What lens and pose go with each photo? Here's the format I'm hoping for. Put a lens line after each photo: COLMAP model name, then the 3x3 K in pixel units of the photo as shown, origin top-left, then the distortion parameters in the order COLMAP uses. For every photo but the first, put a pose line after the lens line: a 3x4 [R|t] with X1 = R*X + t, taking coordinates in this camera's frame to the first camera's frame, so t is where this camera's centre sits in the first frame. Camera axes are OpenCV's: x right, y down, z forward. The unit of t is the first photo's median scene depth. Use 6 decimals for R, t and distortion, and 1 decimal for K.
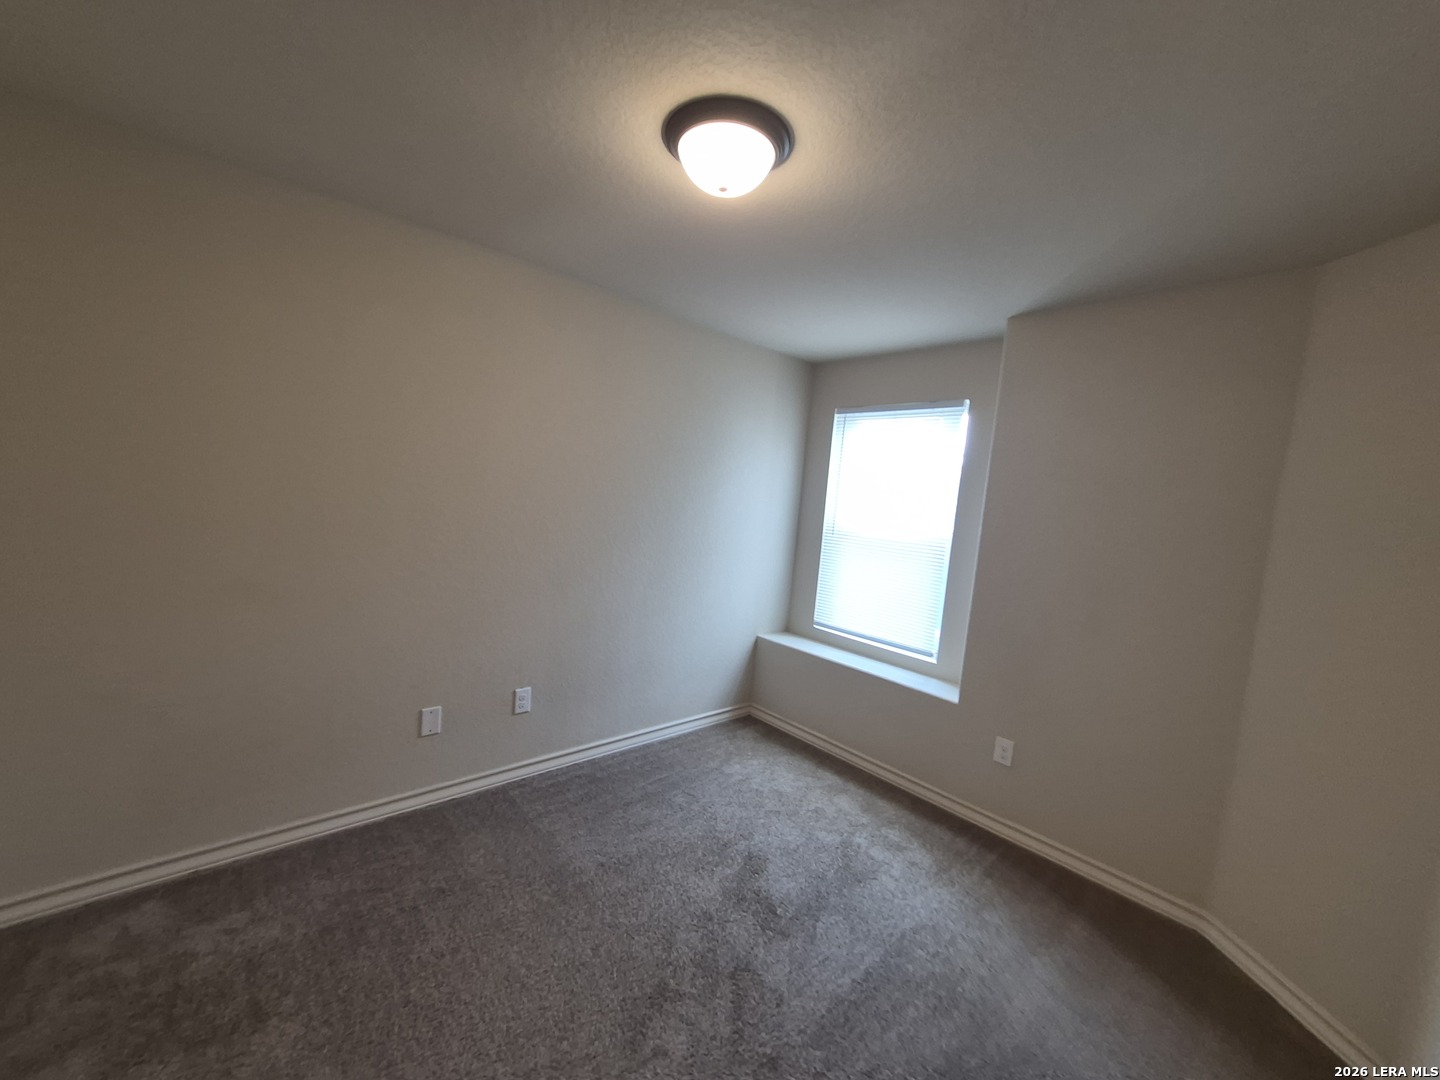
lens RADIAL K [[566.4, 0, 708.4], [0, 566.4, 542.8], [0, 0, 1]] dist [0.007420, -0.000507]
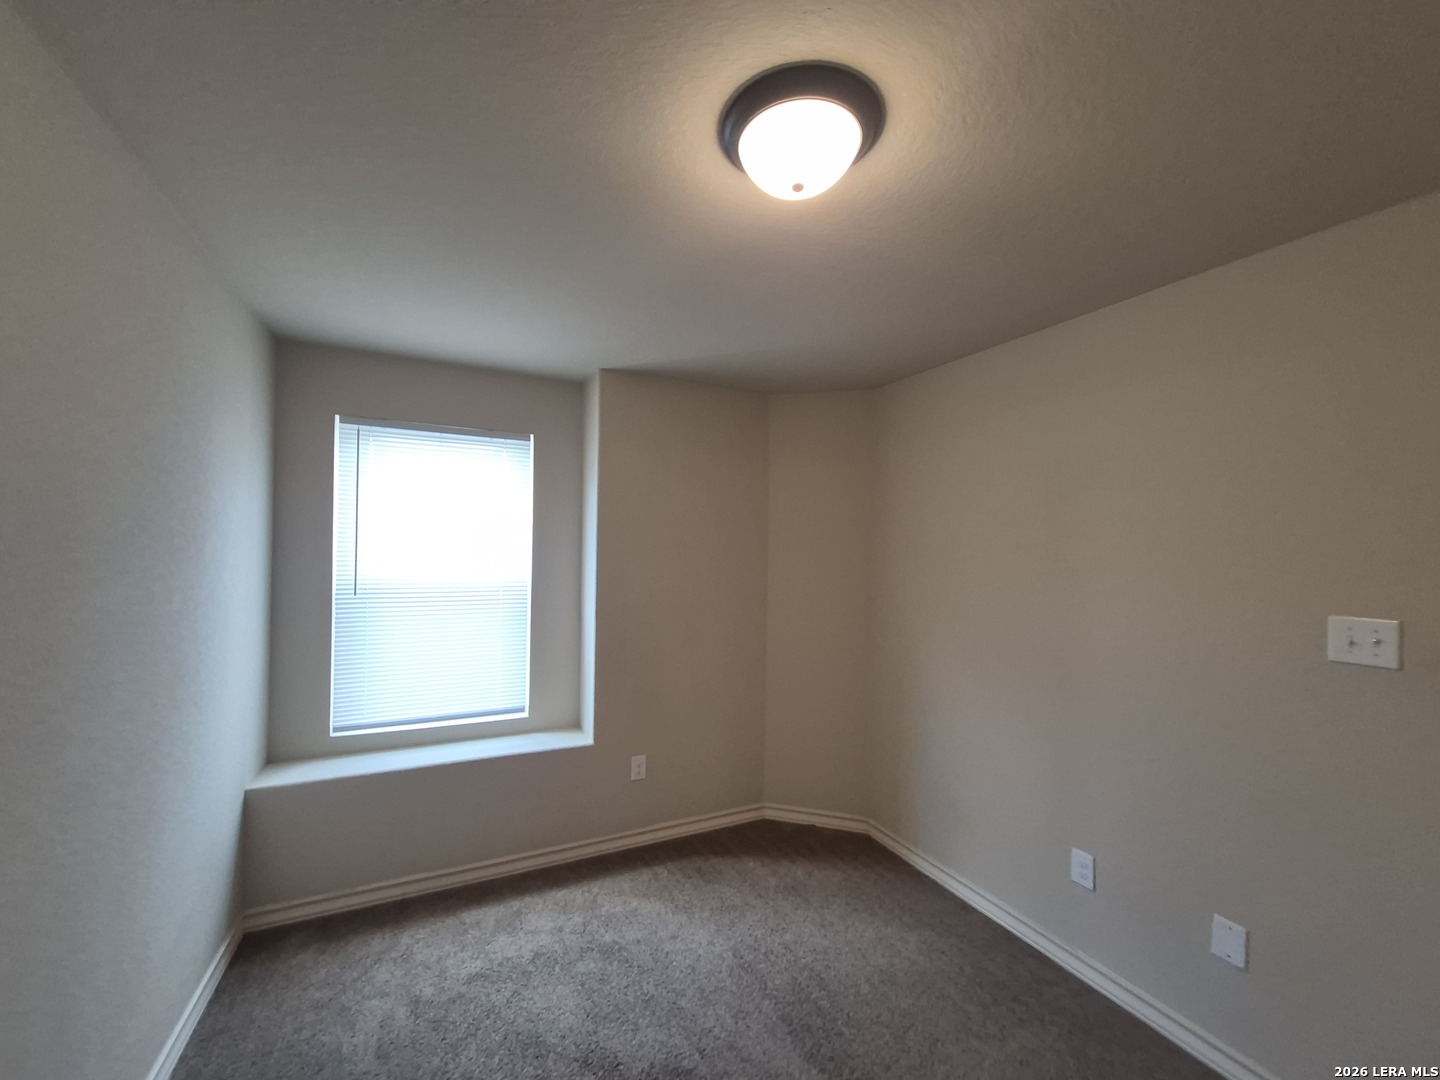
lens RADIAL K [[566.4, 0, 708.4], [0, 566.4, 542.8], [0, 0, 1]] dist [0.007420, -0.000507]
pose [[0.273752, -0.057800, 0.960062, -0.394952], [0.093380, 0.995074, 0.033281, -0.072664], [-0.957256, 0.080540, 0.277801, 0.455084]]
